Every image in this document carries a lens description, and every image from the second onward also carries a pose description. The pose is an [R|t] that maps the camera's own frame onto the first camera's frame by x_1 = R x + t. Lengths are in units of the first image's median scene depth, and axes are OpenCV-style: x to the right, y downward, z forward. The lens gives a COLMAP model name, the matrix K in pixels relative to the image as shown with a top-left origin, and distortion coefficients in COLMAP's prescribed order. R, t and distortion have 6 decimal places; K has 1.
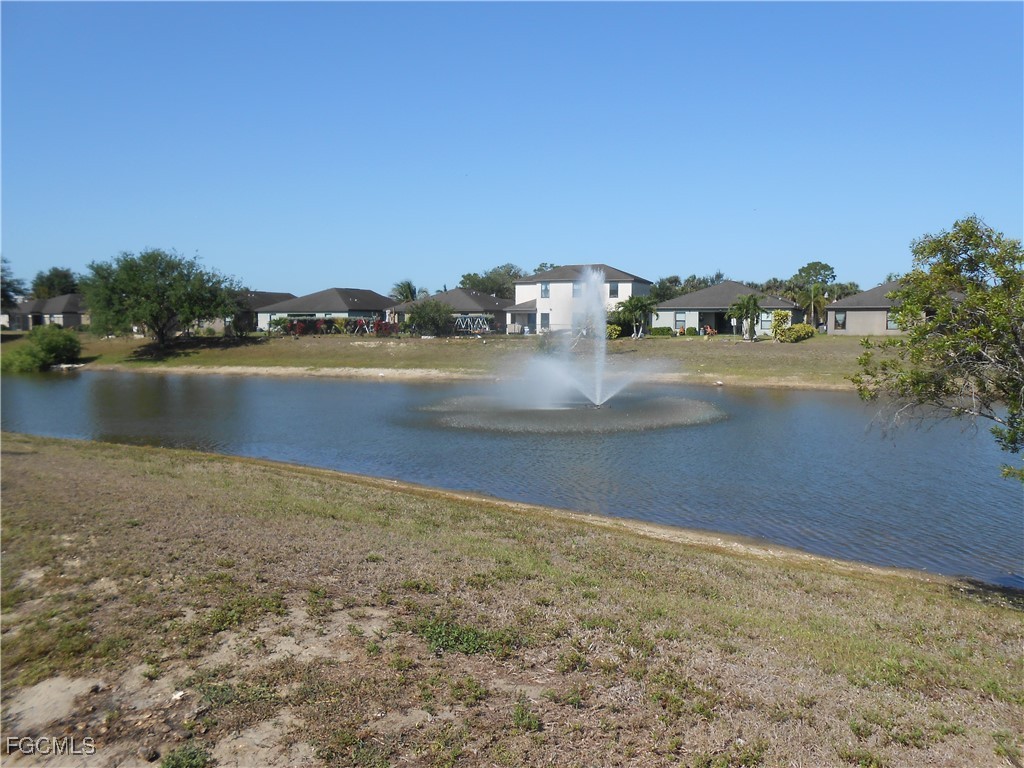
lens RADIAL K [[793.9, 0, 512.0], [0, 793.9, 384.0], [0, 0, 1]] dist [-0.037109, -0.008134]
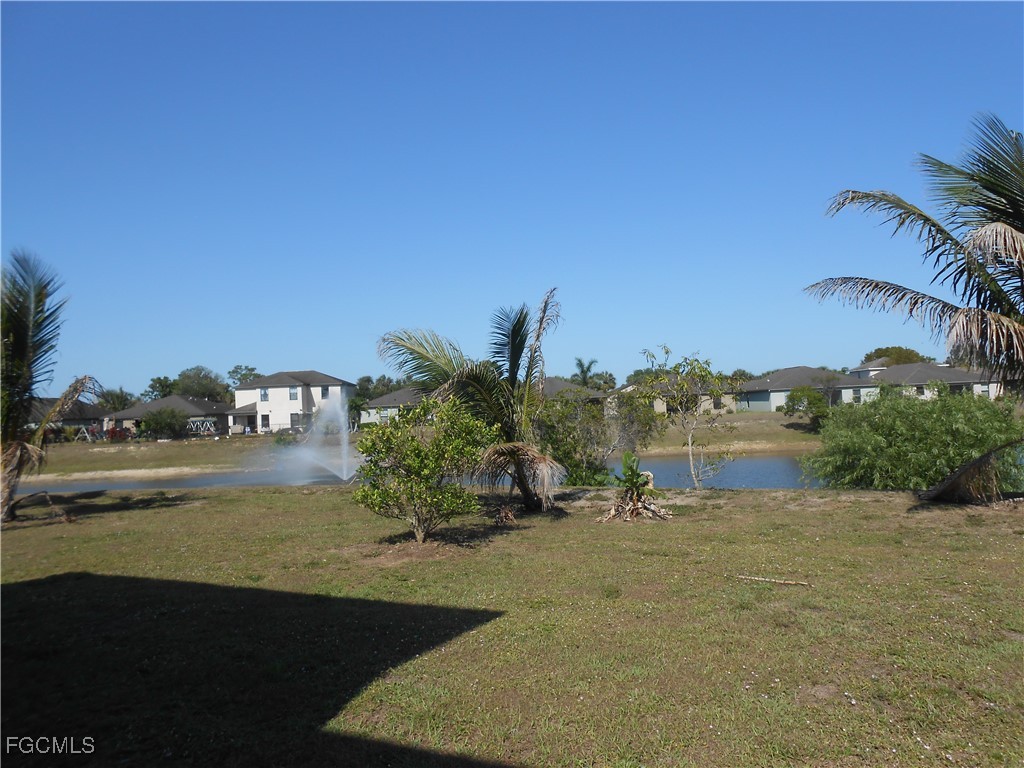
lens RADIAL K [[793.9, 0, 512.0], [0, 793.9, 384.0], [0, 0, 1]] dist [-0.037109, -0.008134]
pose [[0.921236, -0.028178, 0.387981, -0.071636], [0.073838, 0.991908, -0.103283, 0.010897], [-0.381931, 0.123796, 0.915862, -0.184068]]
